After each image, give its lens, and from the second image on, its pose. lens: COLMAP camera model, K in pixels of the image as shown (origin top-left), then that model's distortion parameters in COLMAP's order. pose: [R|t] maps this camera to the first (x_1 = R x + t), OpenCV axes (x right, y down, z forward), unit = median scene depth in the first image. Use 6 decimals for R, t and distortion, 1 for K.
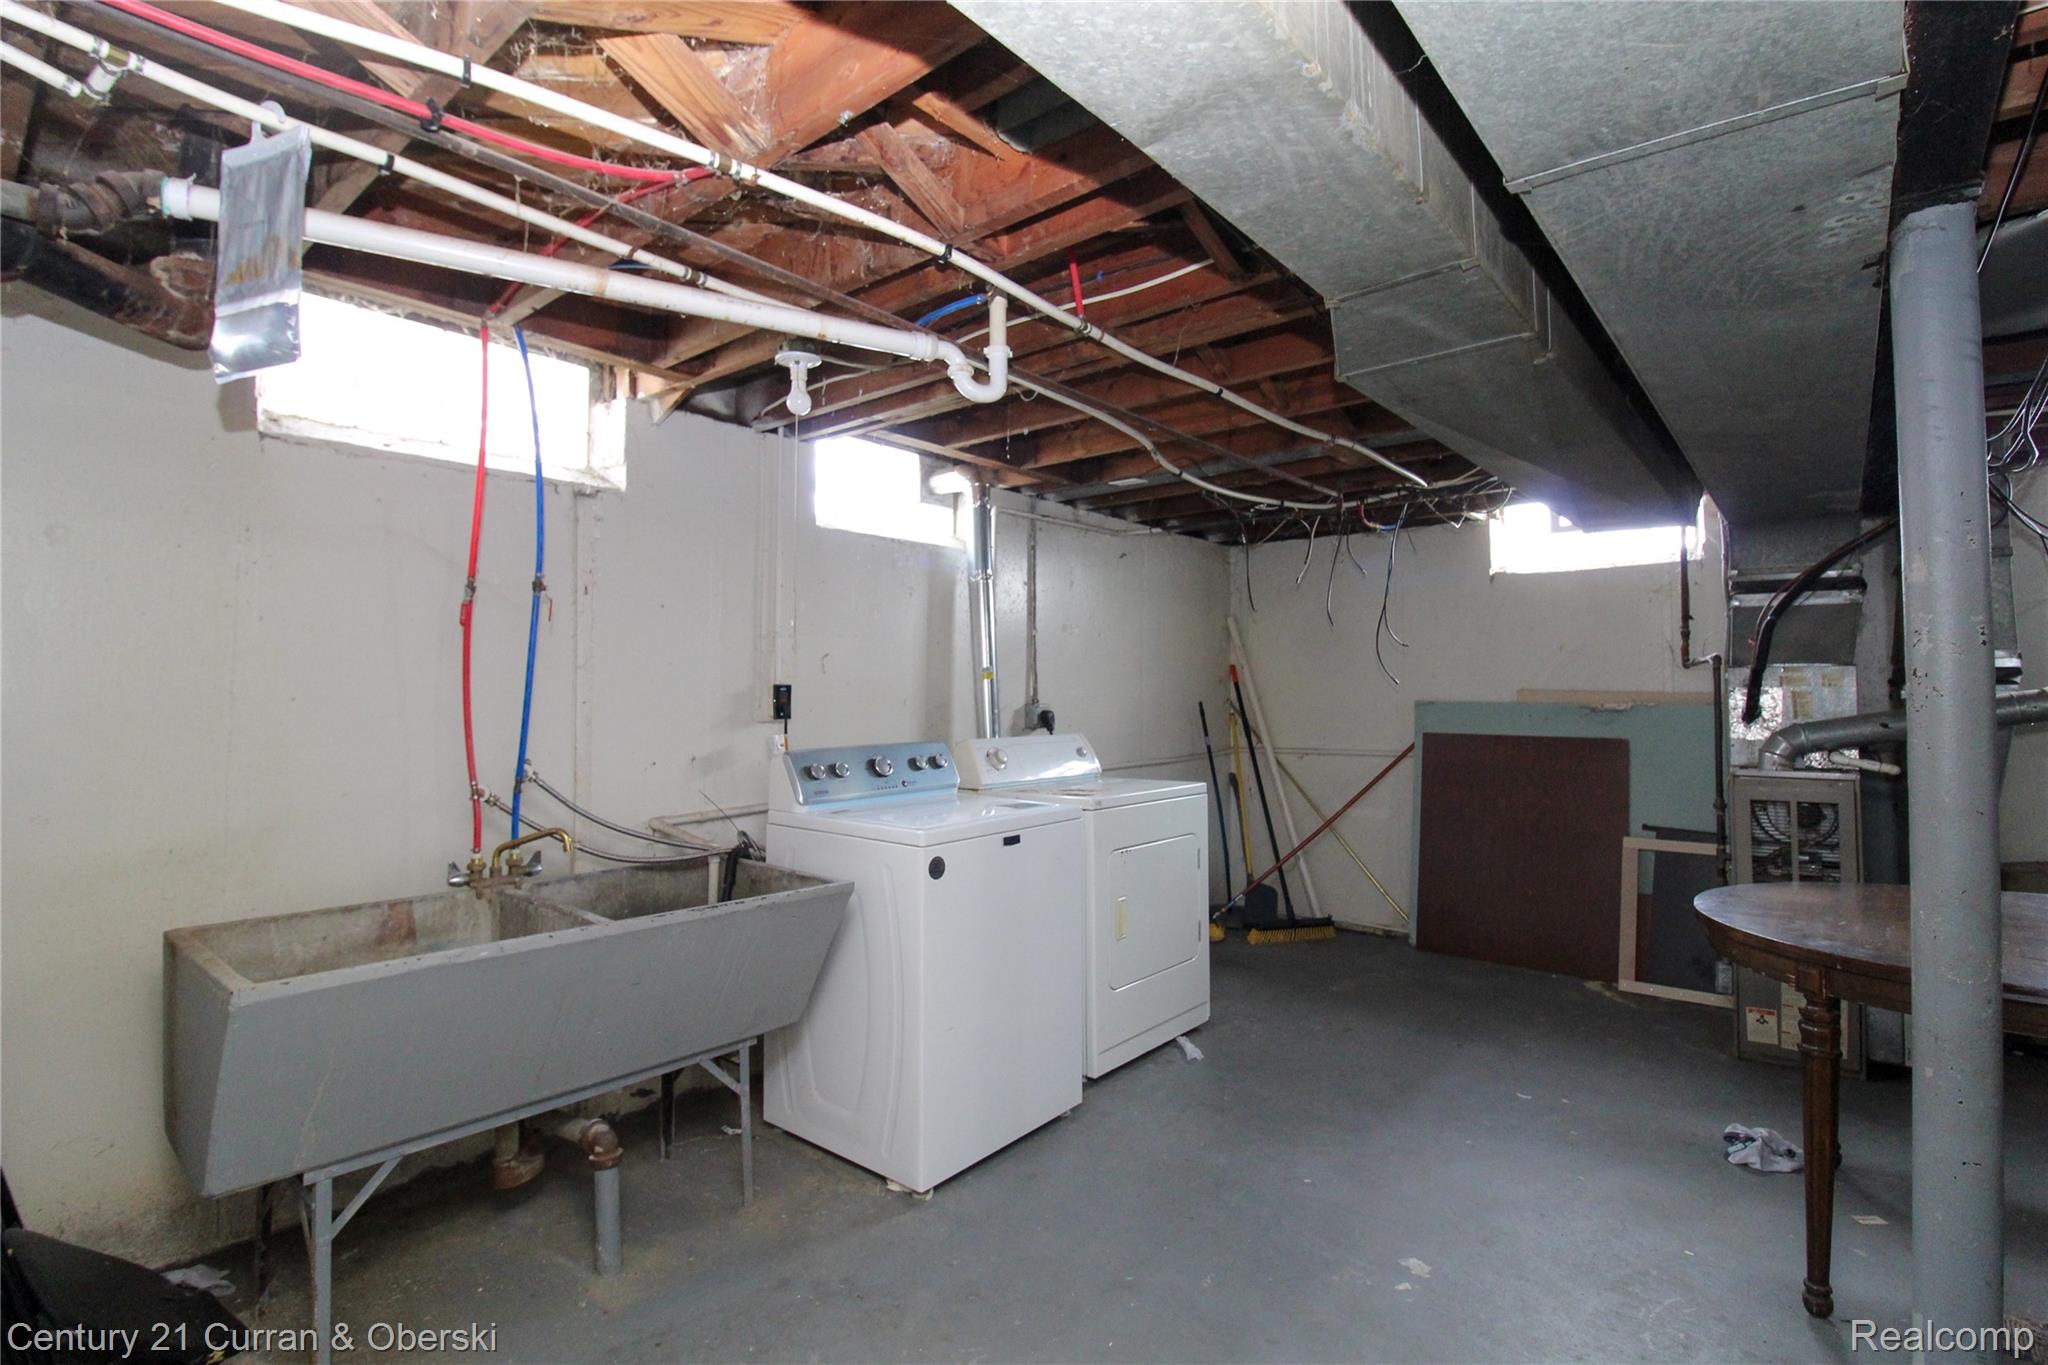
lens RADIAL K [[962.1, 0, 1022.8], [0, 962.1, 676.6], [0, 0, 1]] dist [-0.000251, -0.012614]
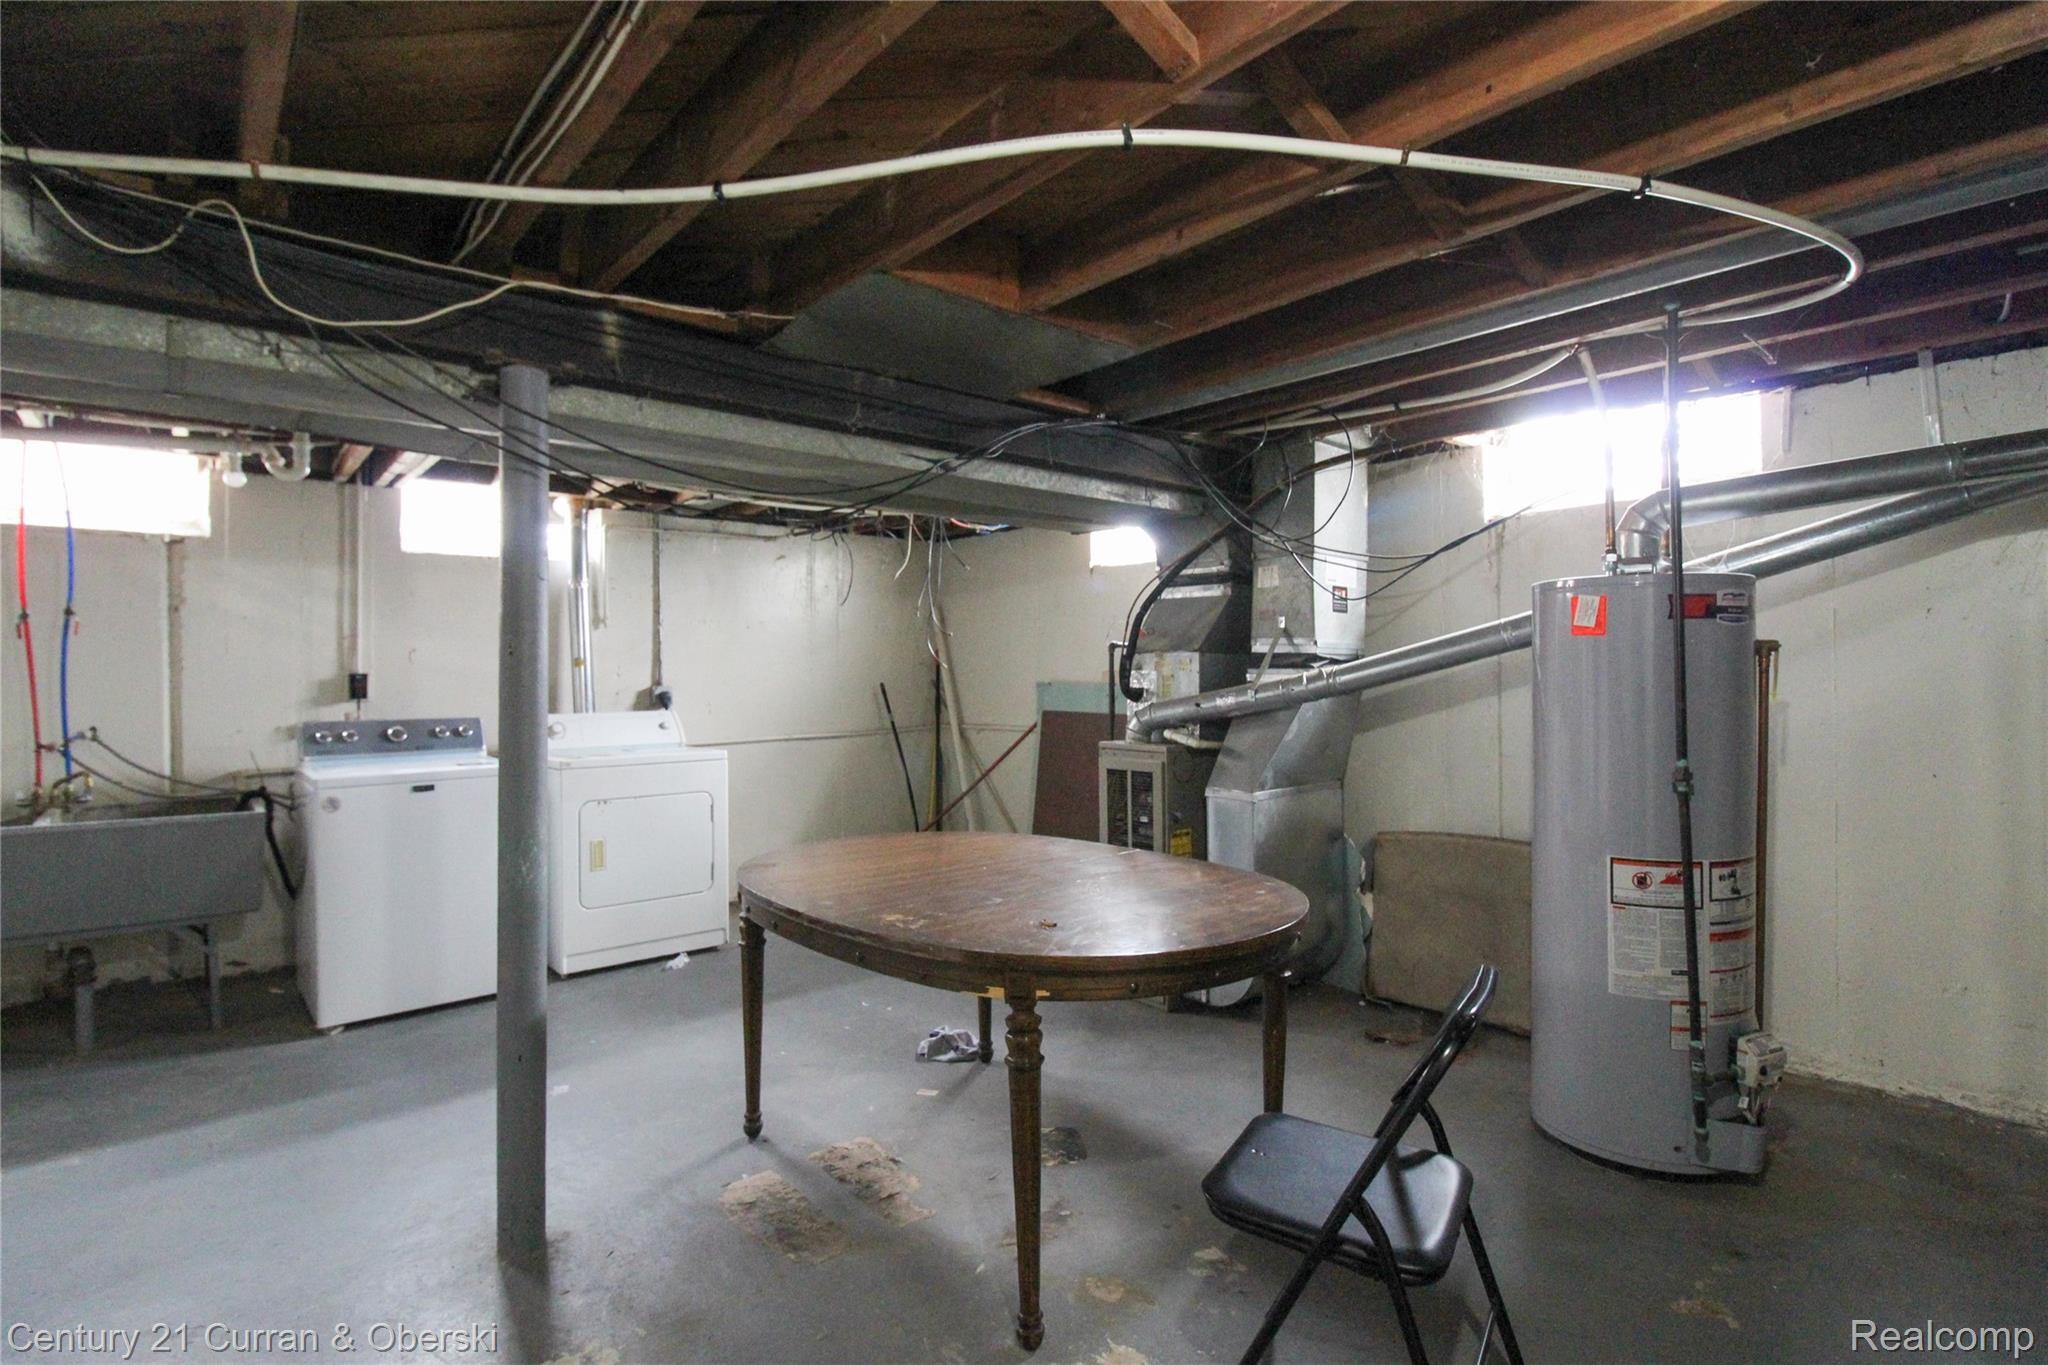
lens RADIAL K [[962.1, 0, 1022.8], [0, 962.1, 676.6], [0, 0, 1]] dist [-0.000251, -0.012614]
pose [[0.983643, -0.000703, -0.180128, 0.903799], [0.005922, 0.999578, 0.028435, -0.018520], [0.180032, -0.029037, 0.983232, -0.153533]]
